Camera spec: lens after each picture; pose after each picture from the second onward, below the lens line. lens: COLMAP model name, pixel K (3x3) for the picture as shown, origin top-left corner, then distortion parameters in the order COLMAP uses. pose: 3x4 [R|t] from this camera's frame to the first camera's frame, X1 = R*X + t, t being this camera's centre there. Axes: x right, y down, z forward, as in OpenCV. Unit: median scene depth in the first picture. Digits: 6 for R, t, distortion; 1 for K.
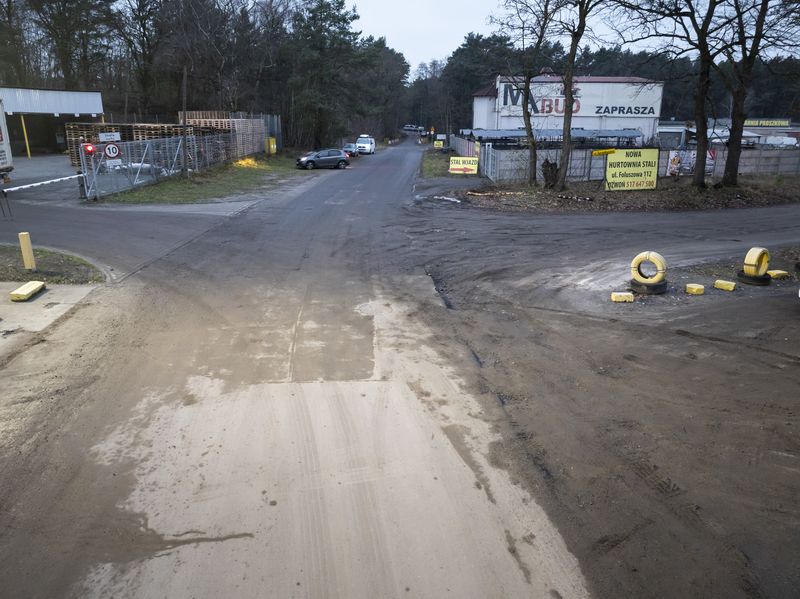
lens RADIAL K [[563.3, 0, 400.0], [0, 563.3, 299.5], [0, 0, 1]] dist [-0.033647, -0.000470]
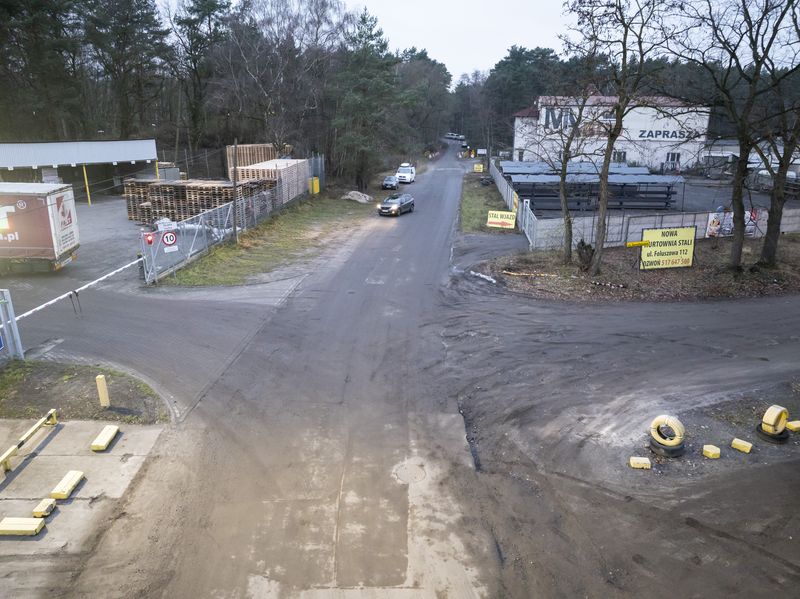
lens RADIAL K [[563.3, 0, 400.0], [0, 563.3, 299.5], [0, 0, 1]] dist [-0.033647, -0.000470]
pose [[0.997572, 0.021394, -0.066277, 0.001244], [-0.021066, 0.999762, 0.005643, -0.253625], [0.066382, -0.004233, 0.997785, -0.077594]]
